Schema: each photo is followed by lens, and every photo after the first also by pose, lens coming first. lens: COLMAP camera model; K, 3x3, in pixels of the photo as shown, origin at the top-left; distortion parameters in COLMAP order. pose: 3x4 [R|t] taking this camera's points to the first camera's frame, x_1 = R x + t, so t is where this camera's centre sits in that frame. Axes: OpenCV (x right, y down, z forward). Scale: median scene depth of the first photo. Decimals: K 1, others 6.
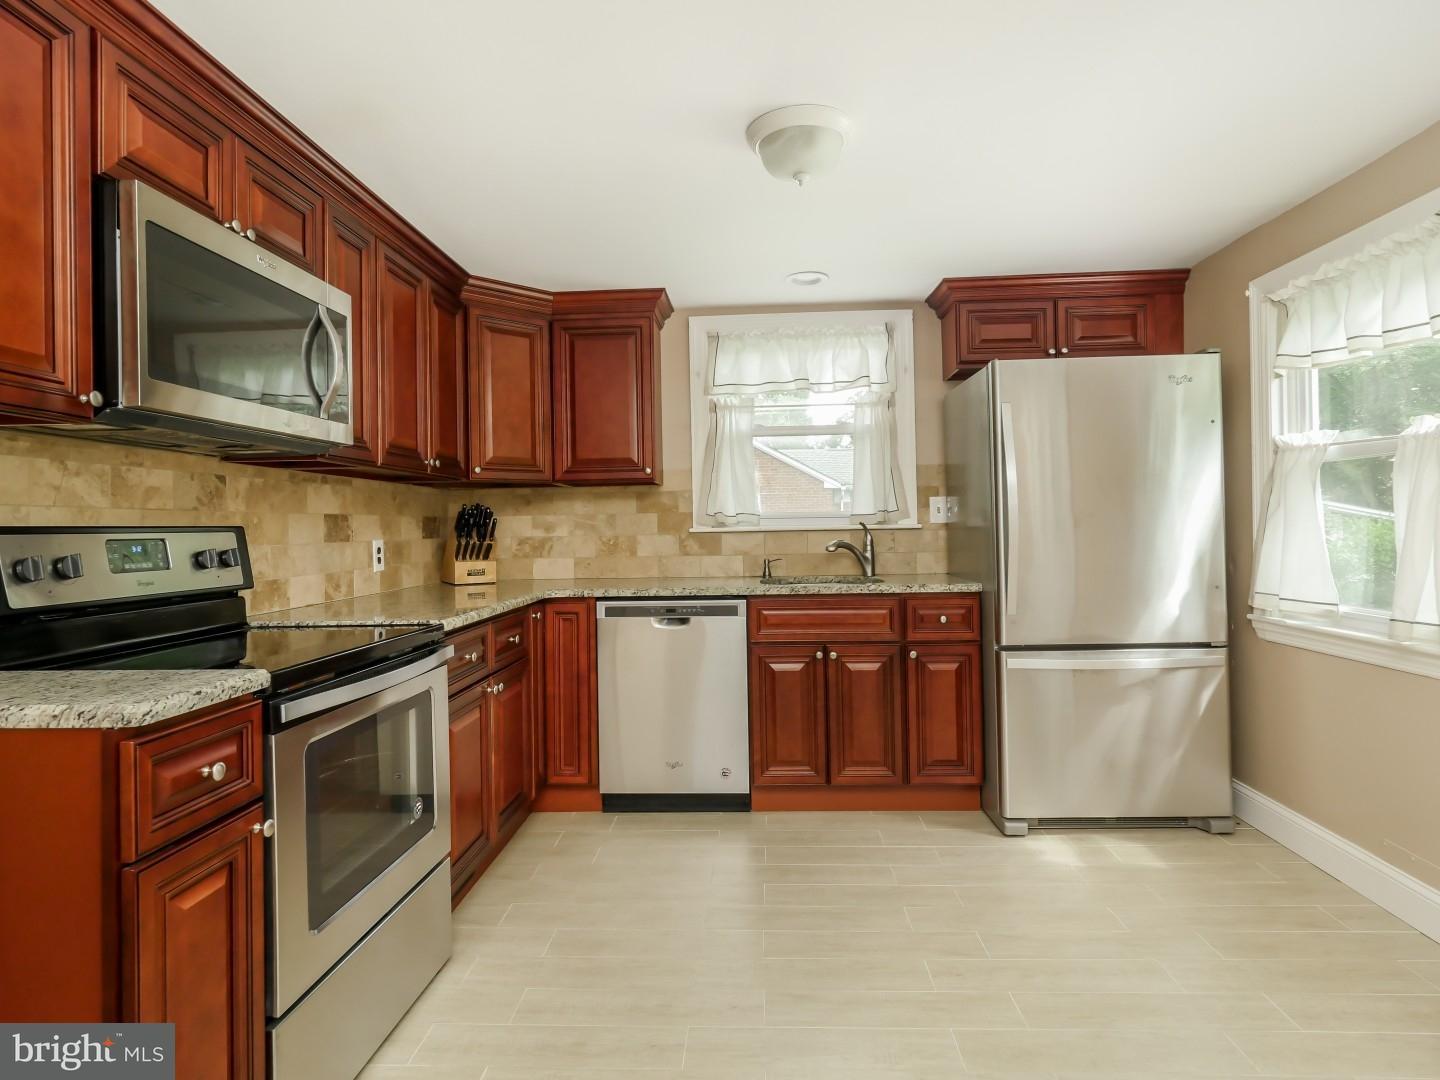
lens RADIAL K [[763.1, 0, 722.5], [0, 763.1, 520.2], [0, 0, 1]] dist [0.000470, -0.000526]
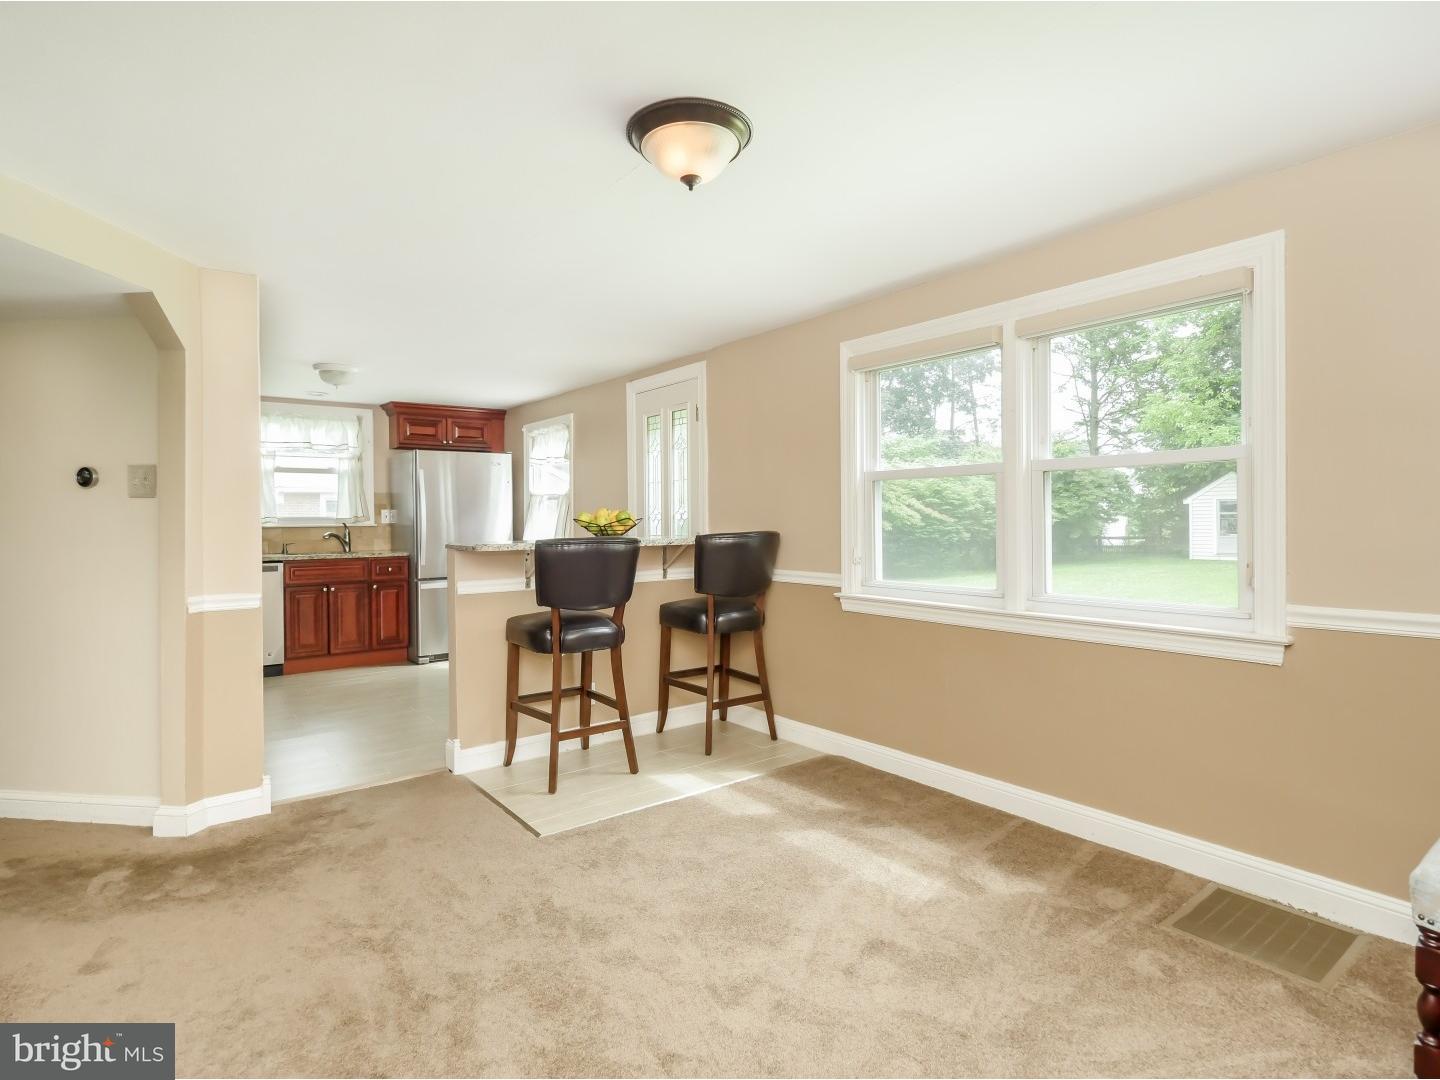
lens RADIAL K [[763.1, 0, 722.5], [0, 763.1, 520.2], [0, 0, 1]] dist [0.000470, -0.000526]
pose [[0.754249, 0.009930, 0.656514, -0.389988], [-0.011078, 0.999936, -0.002397, -0.010610], [-0.656495, -0.005465, 0.754310, -1.154054]]
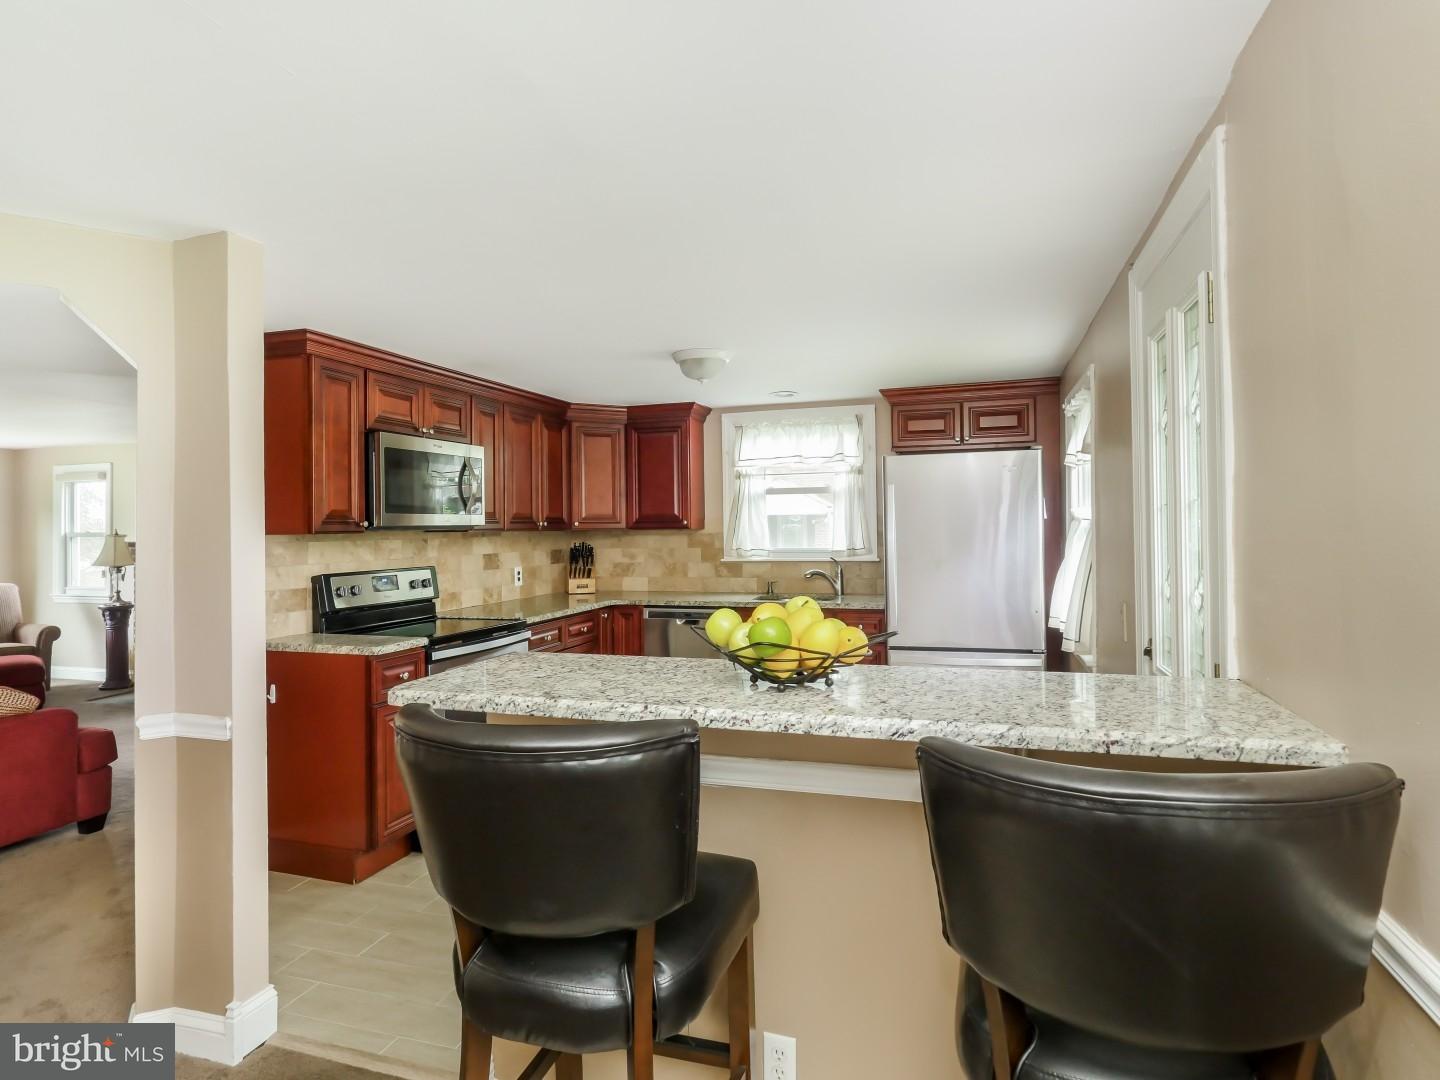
lens RADIAL K [[781.5, 0, 764.4], [0, 781.5, 517.5], [0, 0, 1]] dist [0.001204, 0.000236]
pose [[0.972193, 0.004267, -0.234142, 0.452832], [-0.003339, 0.999985, 0.004364, -0.088008], [0.234157, -0.003461, 0.972193, -0.511367]]
